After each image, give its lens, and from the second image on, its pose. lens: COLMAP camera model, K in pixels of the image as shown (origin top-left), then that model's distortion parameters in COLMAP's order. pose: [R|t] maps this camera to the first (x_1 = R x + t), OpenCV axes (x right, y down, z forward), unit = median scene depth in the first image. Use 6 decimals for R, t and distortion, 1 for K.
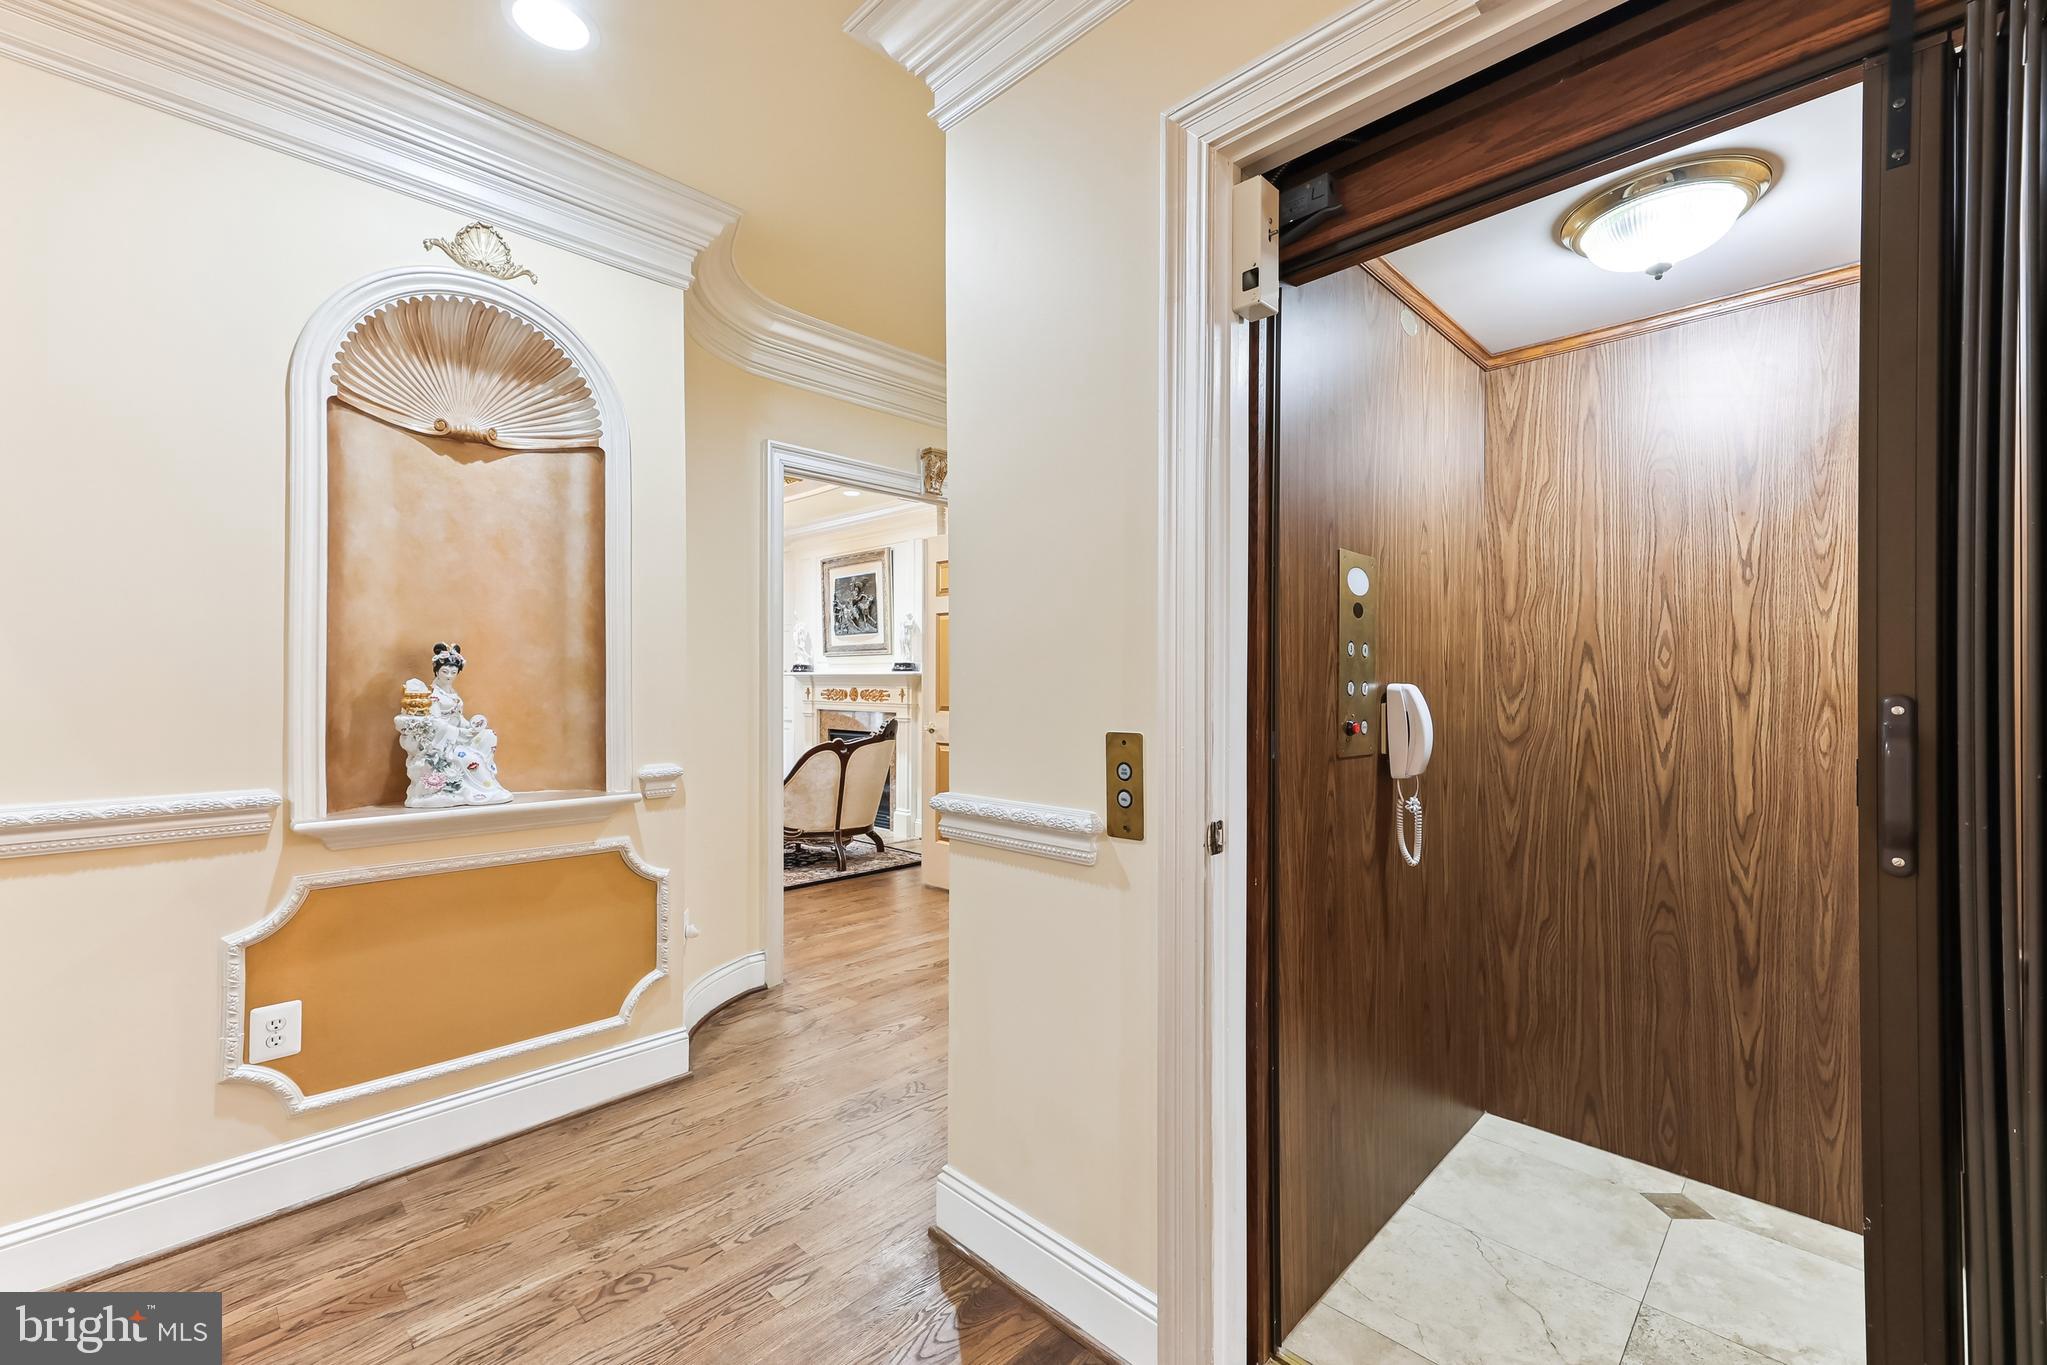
lens RADIAL K [[842.0, 0, 1025.9], [0, 842.0, 675.9], [0, 0, 1]] dist [0.002473, 0.000542]
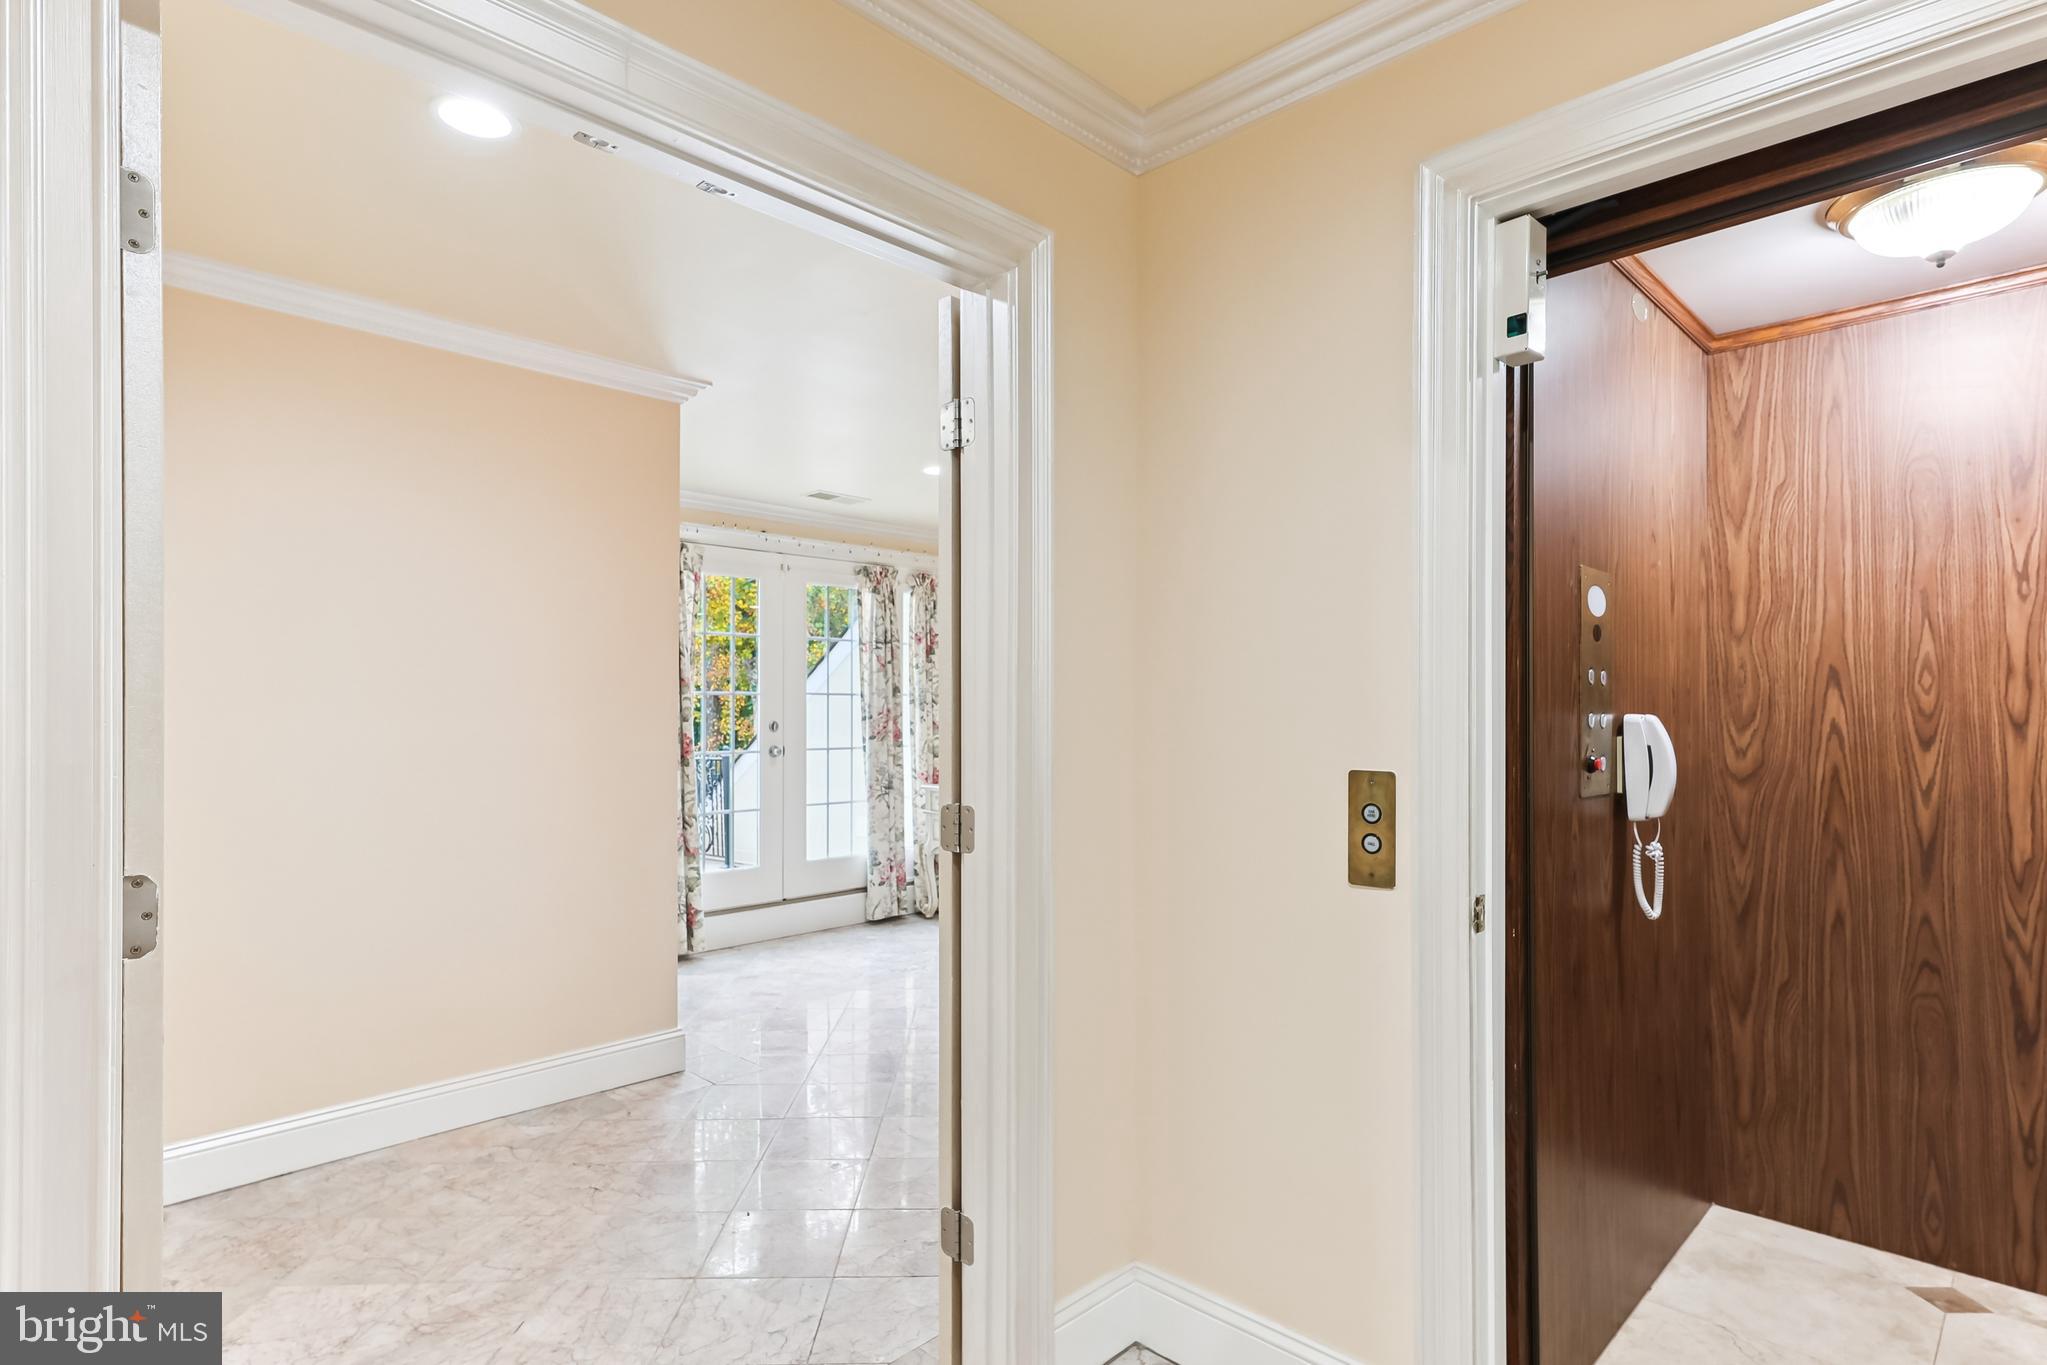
lens RADIAL K [[1054.1, 0, 1021.7], [0, 1054.1, 700.8], [0, 0, 1]] dist [0.002280, -0.002197]
pose [[0.999963, -0.005728, -0.006436, -0.184925], [0.005726, 0.999984, -0.000418, -0.007988], [0.006438, 0.000381, 0.999979, -0.110261]]
